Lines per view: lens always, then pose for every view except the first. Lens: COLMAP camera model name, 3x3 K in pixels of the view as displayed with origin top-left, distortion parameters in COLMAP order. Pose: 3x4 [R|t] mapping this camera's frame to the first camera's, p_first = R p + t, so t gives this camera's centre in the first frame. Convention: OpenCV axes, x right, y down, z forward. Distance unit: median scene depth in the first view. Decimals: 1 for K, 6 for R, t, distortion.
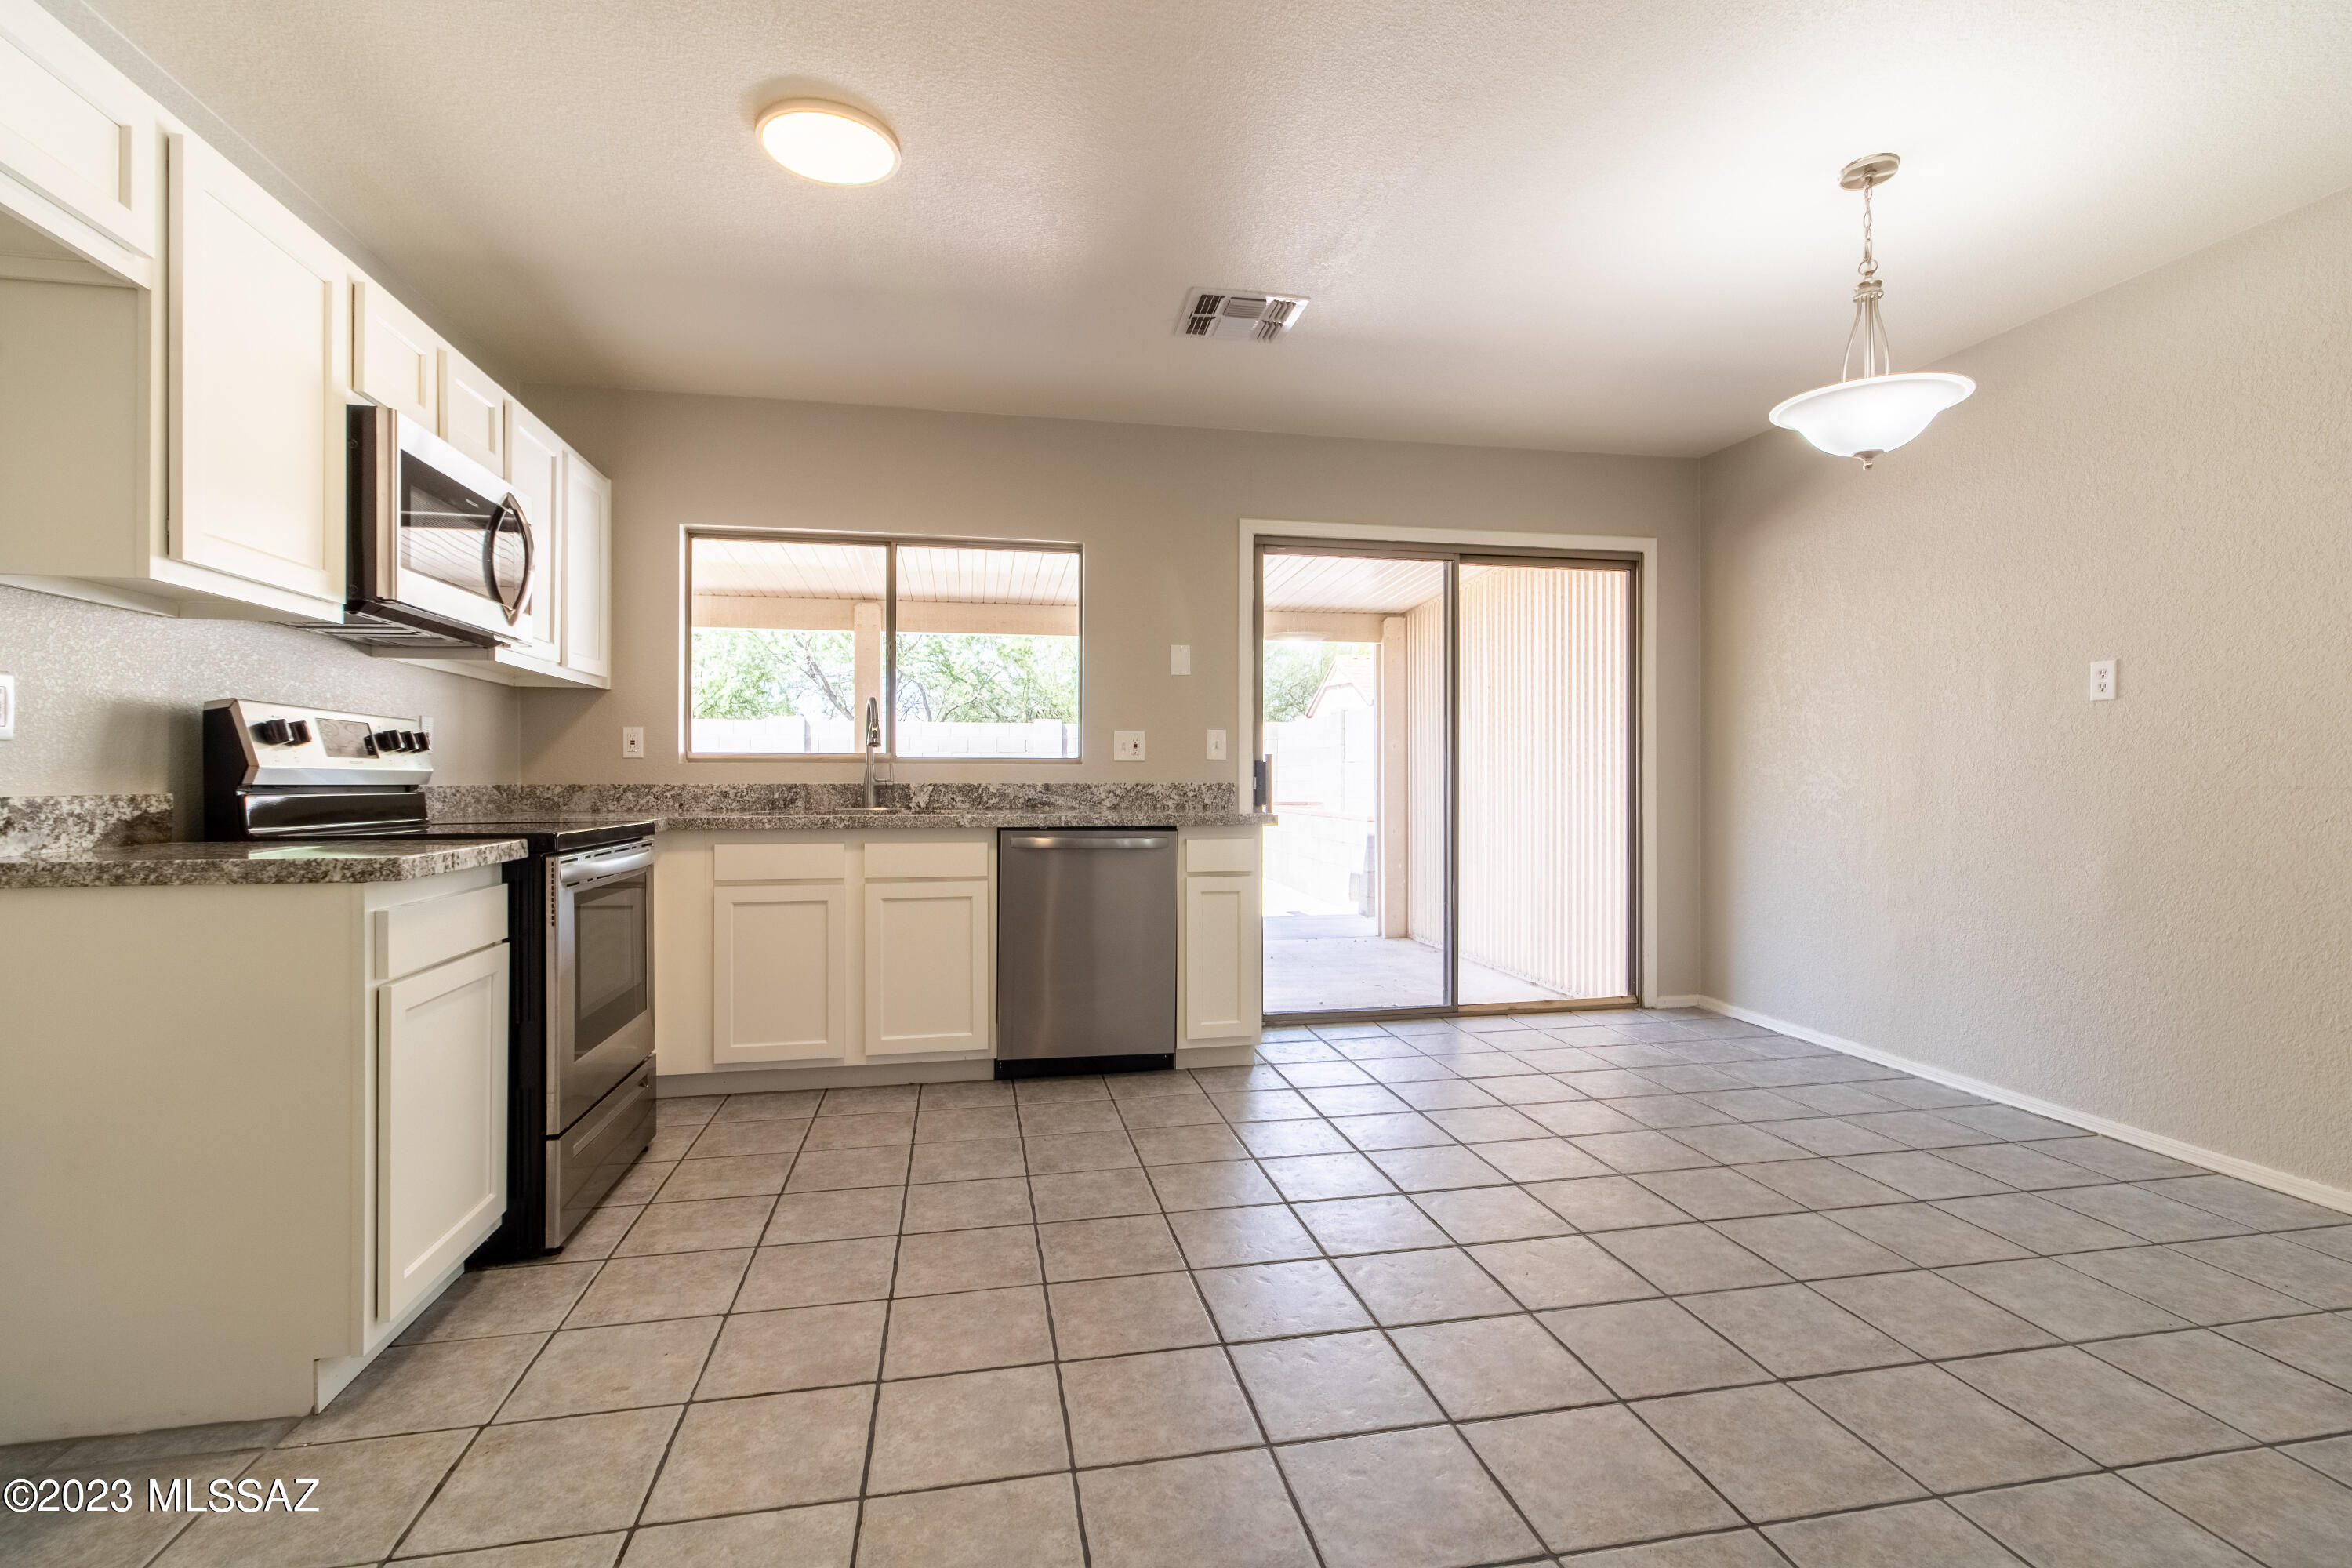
lens RADIAL K [[1080.4, 0, 1184.2], [0, 1080.4, 779.5], [0, 0, 1]] dist [0.000227, 0.000137]
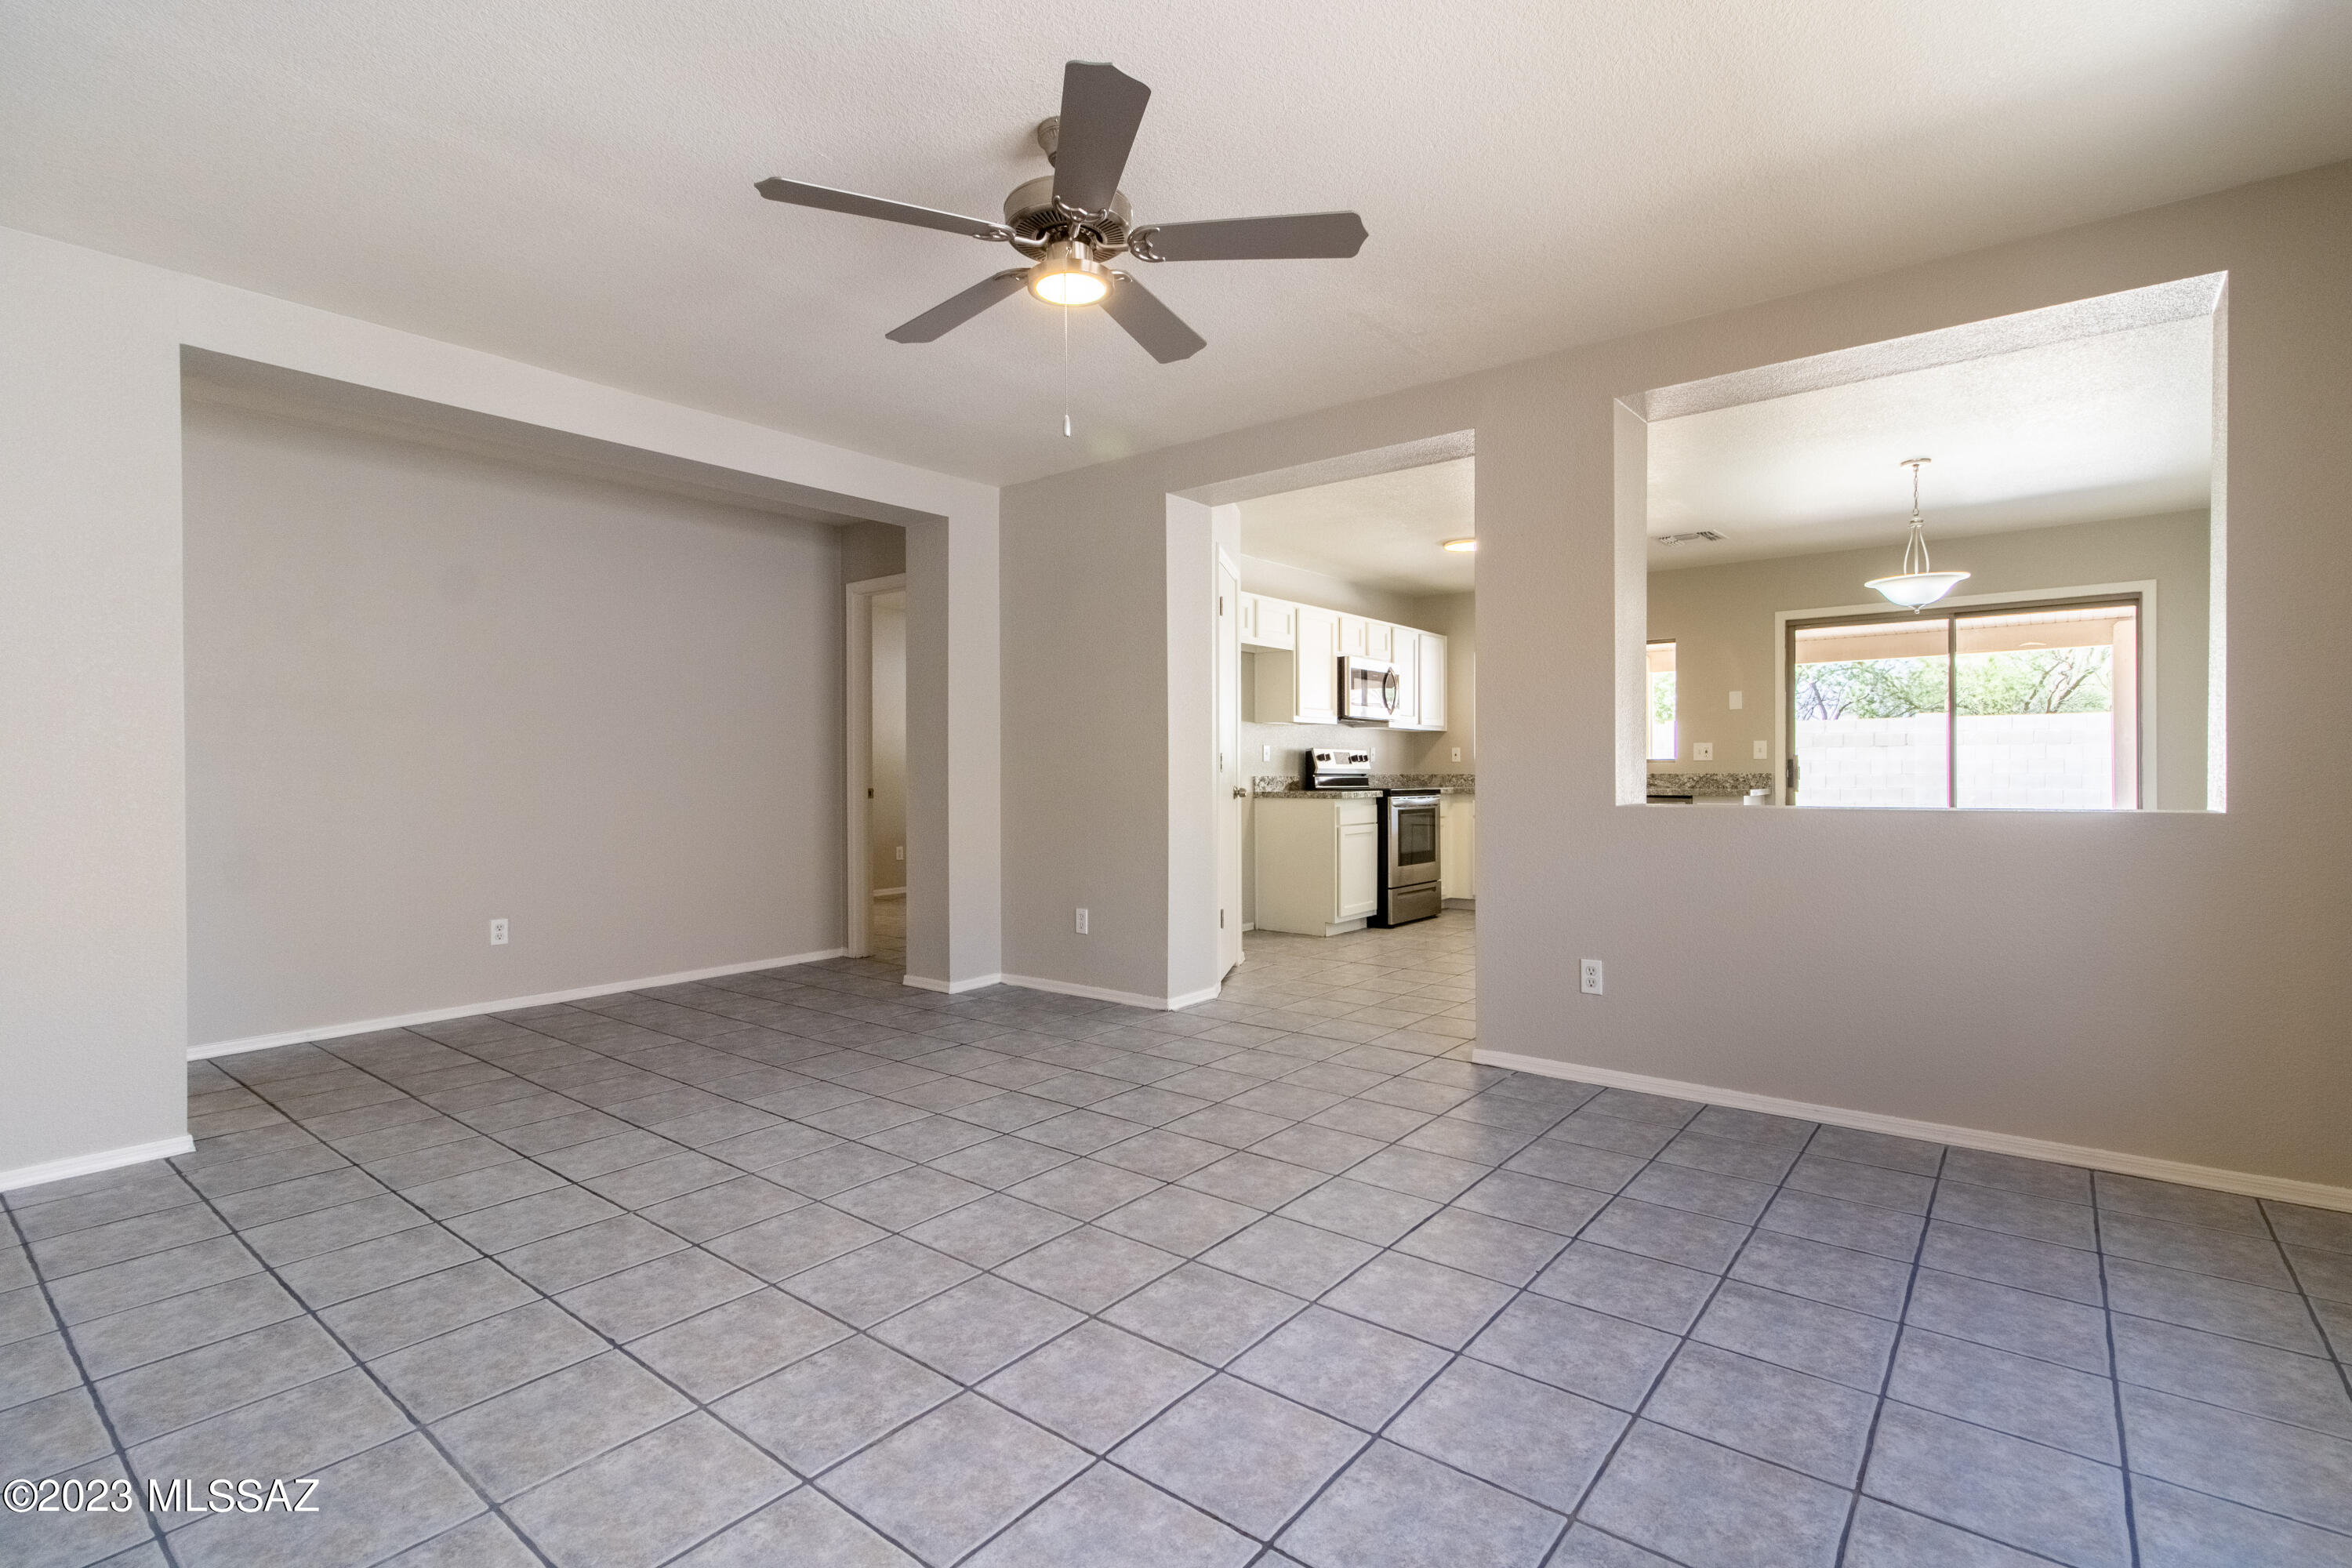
lens RADIAL K [[1081.4, 0, 1189.7], [0, 1081.4, 792.5], [0, 0, 1]] dist [0.002690, 0.000730]
pose [[0.646803, 0.011129, -0.762576, 1.002554], [0.001984, 0.999866, 0.016276, 0.006321], [0.762654, -0.012041, 0.646694, -1.022251]]
